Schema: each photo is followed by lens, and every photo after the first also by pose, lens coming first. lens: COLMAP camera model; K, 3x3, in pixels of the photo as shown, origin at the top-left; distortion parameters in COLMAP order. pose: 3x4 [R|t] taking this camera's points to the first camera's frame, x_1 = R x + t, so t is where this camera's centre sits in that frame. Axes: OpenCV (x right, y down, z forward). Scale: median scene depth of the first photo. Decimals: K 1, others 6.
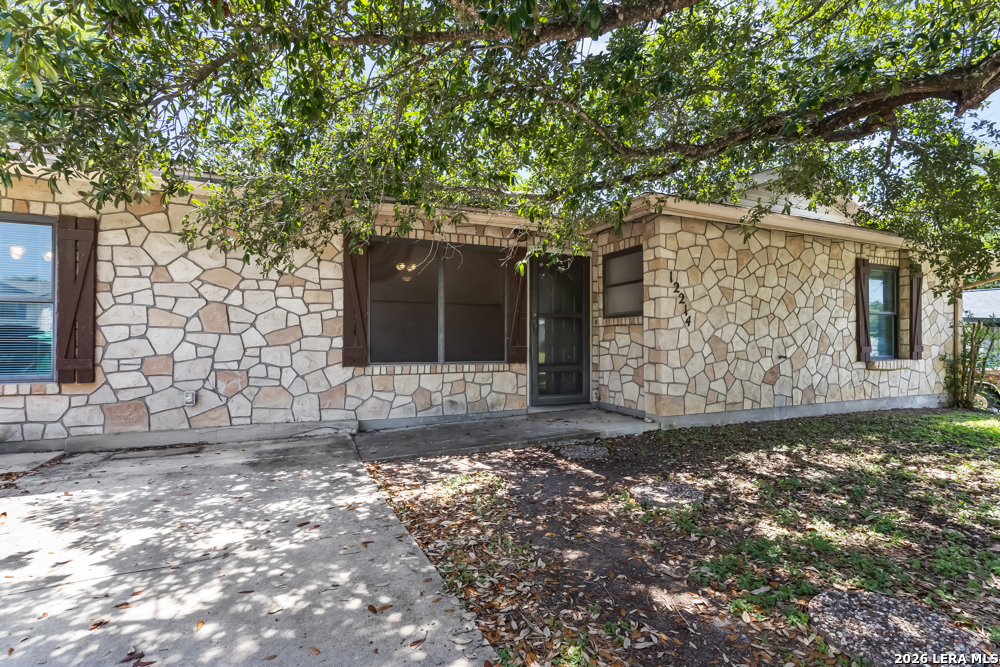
lens RADIAL K [[460.8, 0, 501.2], [0, 460.8, 336.7], [0, 0, 1]] dist [0.001164, 0.000970]
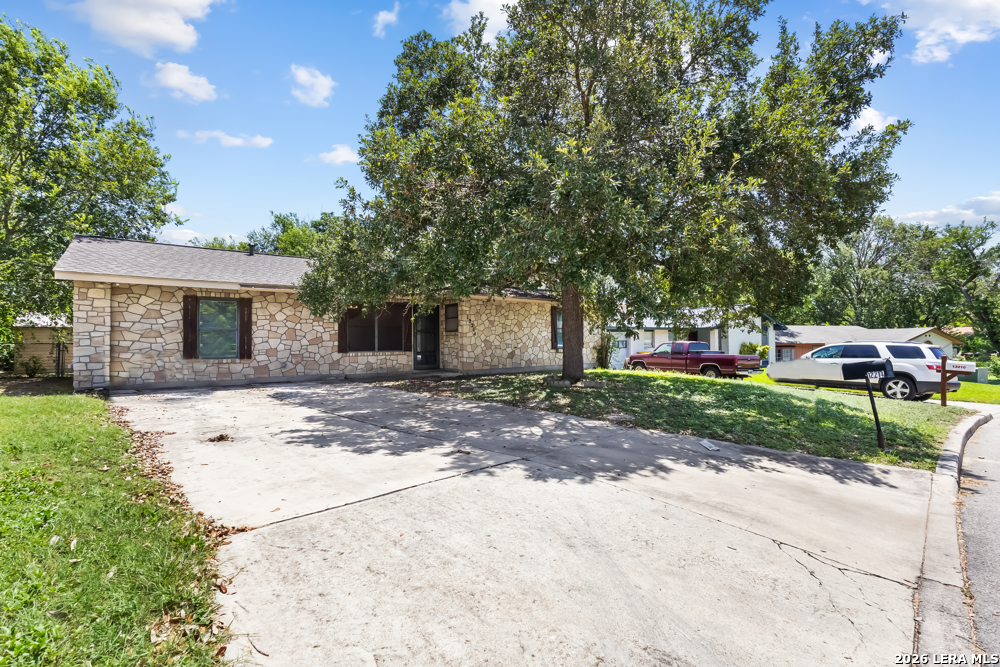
lens RADIAL K [[460.8, 0, 498.8], [0, 460.8, 331.7], [0, 0, 1]] dist [0.001164, 0.000970]
pose [[0.969695, -0.003743, 0.244291, -0.098414], [0.006774, 0.999910, -0.011566, -0.014731], [-0.244226, 0.012870, 0.969633, -1.531471]]
